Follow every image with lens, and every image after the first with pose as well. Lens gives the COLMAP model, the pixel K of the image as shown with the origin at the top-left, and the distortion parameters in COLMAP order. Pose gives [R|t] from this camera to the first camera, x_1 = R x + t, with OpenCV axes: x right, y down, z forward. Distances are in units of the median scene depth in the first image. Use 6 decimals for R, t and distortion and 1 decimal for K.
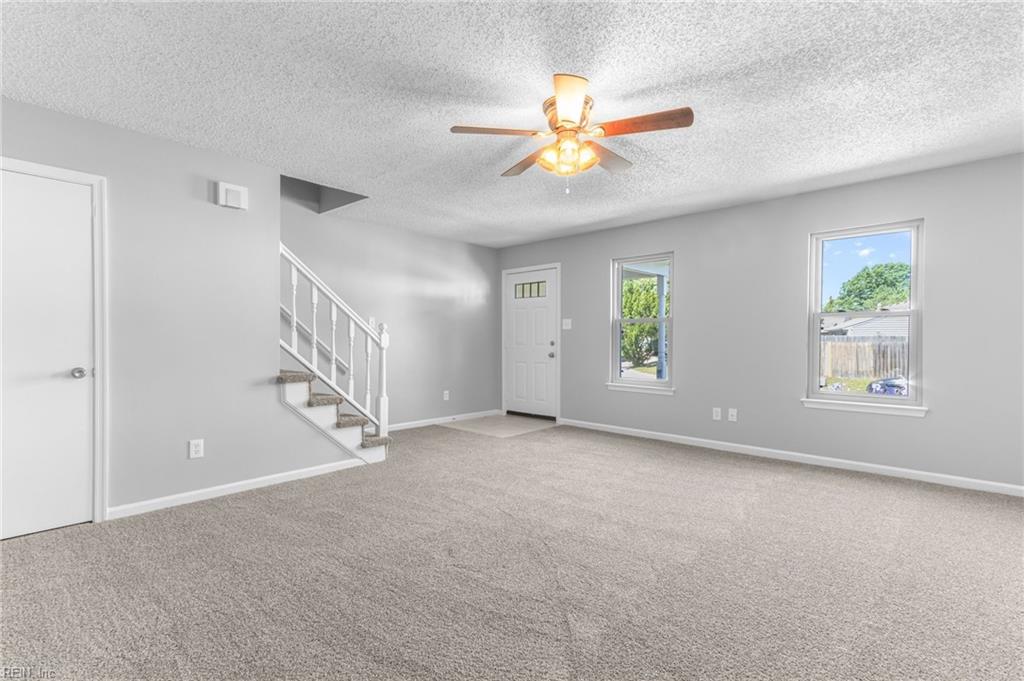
lens RADIAL K [[485.7, 0, 508.9], [0, 485.7, 341.9], [0, 0, 1]] dist [0.021710, -0.000300]
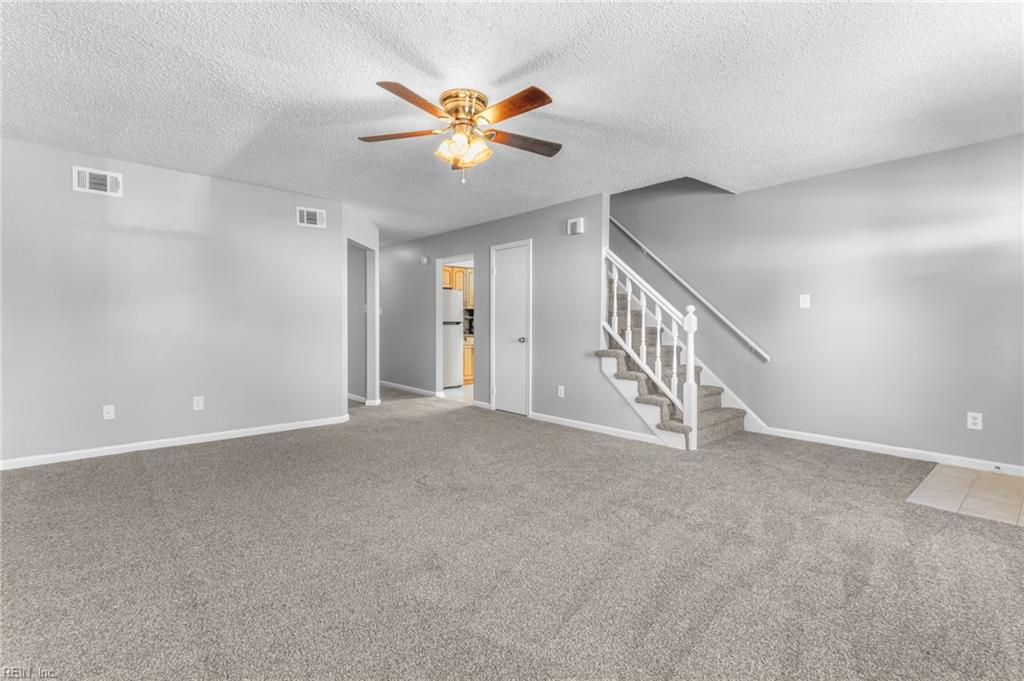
lens RADIAL K [[485.7, 0, 511.7], [0, 485.7, 335.4], [0, 0, 1]] dist [0.021710, -0.000300]
pose [[-0.099014, 0.025494, -0.994759, 0.812614], [-0.002948, 0.999660, 0.025913, -0.005138], [0.995082, 0.005498, -0.098905, 0.852981]]
